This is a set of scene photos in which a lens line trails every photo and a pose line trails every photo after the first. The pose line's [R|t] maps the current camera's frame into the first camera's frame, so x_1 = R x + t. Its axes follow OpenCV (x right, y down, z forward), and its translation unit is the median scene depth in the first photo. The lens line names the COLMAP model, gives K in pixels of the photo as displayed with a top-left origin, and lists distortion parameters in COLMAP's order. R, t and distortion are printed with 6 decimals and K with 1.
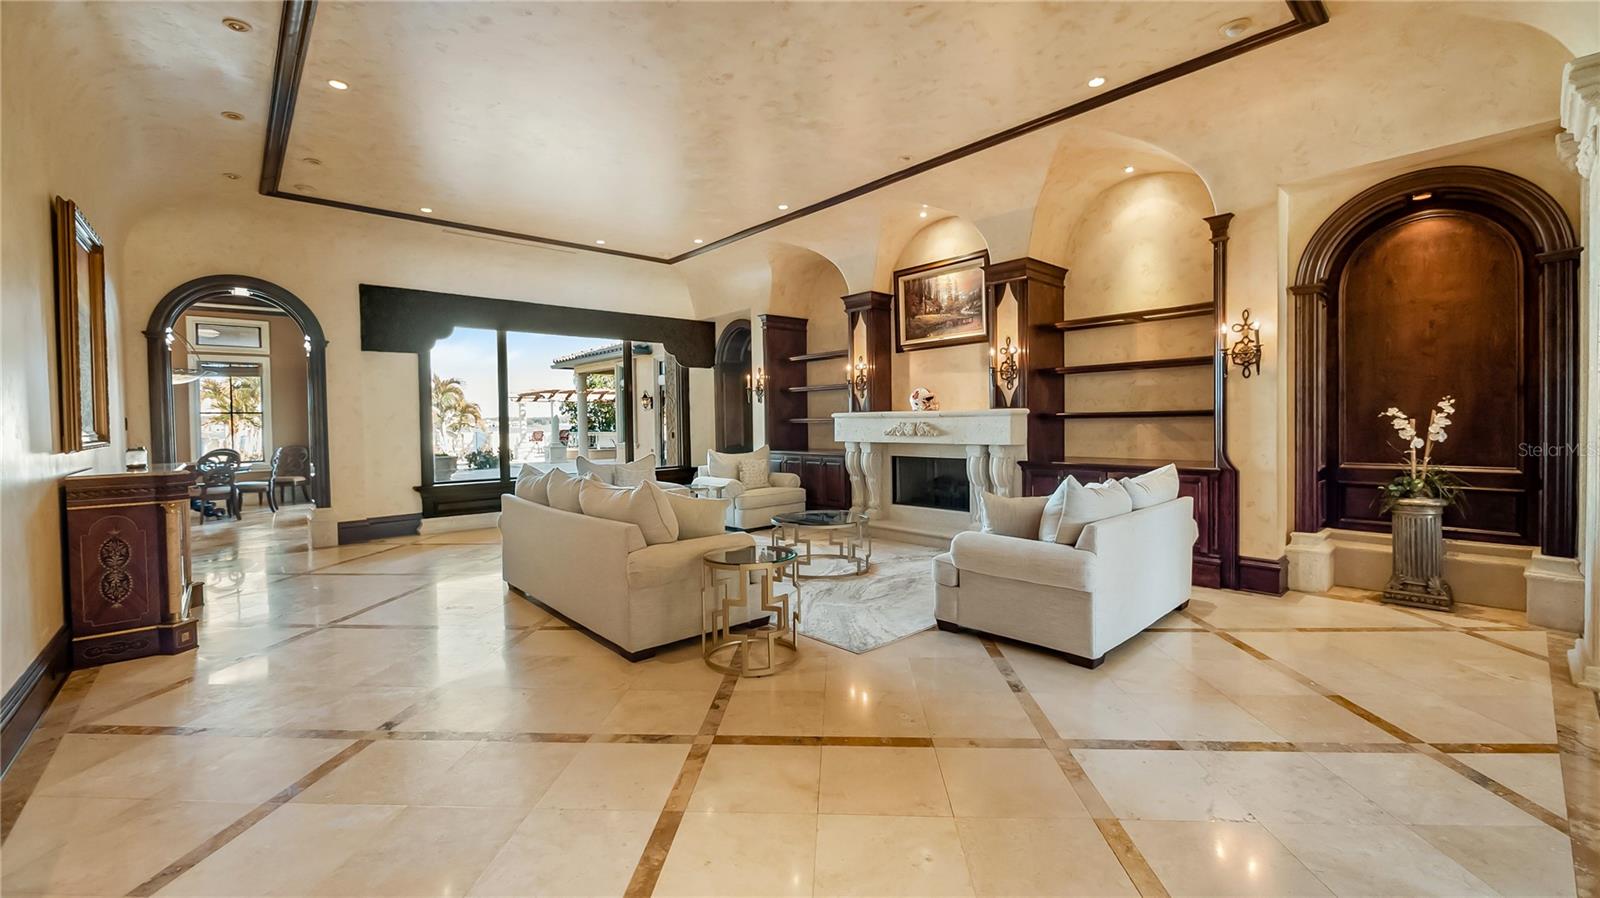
lens RADIAL K [[638.5, 0, 801.7], [0, 638.5, 439.6], [0, 0, 1]] dist [-0.010687, -0.000109]
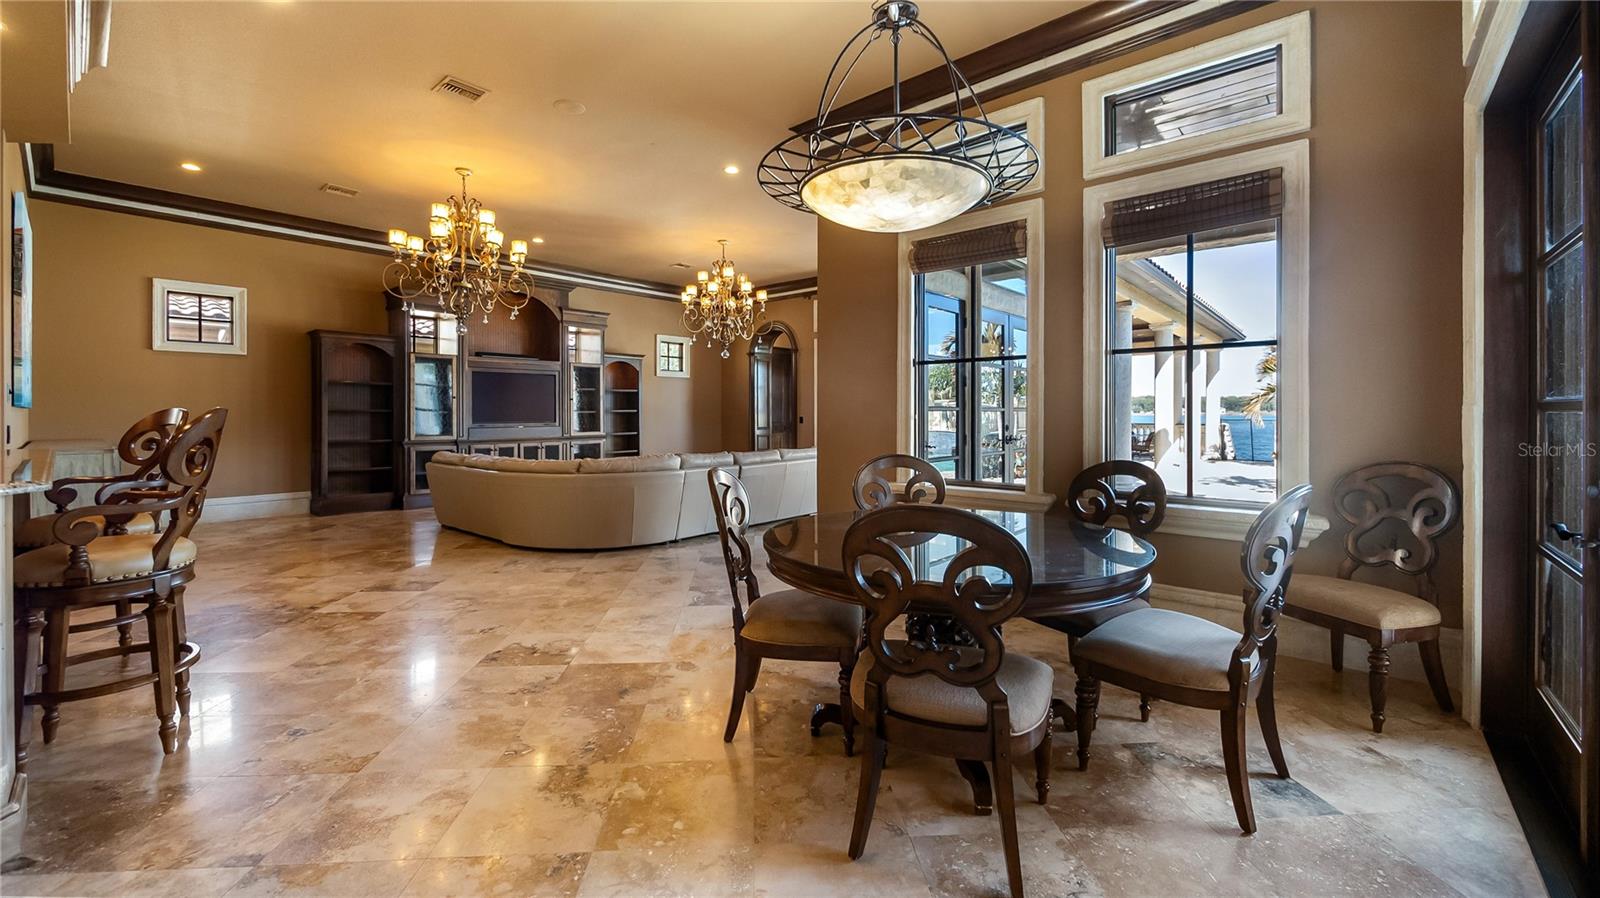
lens RADIAL K [[638.5, 0, 792.6], [0, 638.5, 419.8], [0, 0, 1]] dist [-0.010687, -0.000109]
pose [[0.112941, 0.016901, -0.993458, -0.596488], [-0.024311, 0.999603, 0.014242, -0.005496], [0.993304, 0.022544, 0.113307, 0.756861]]
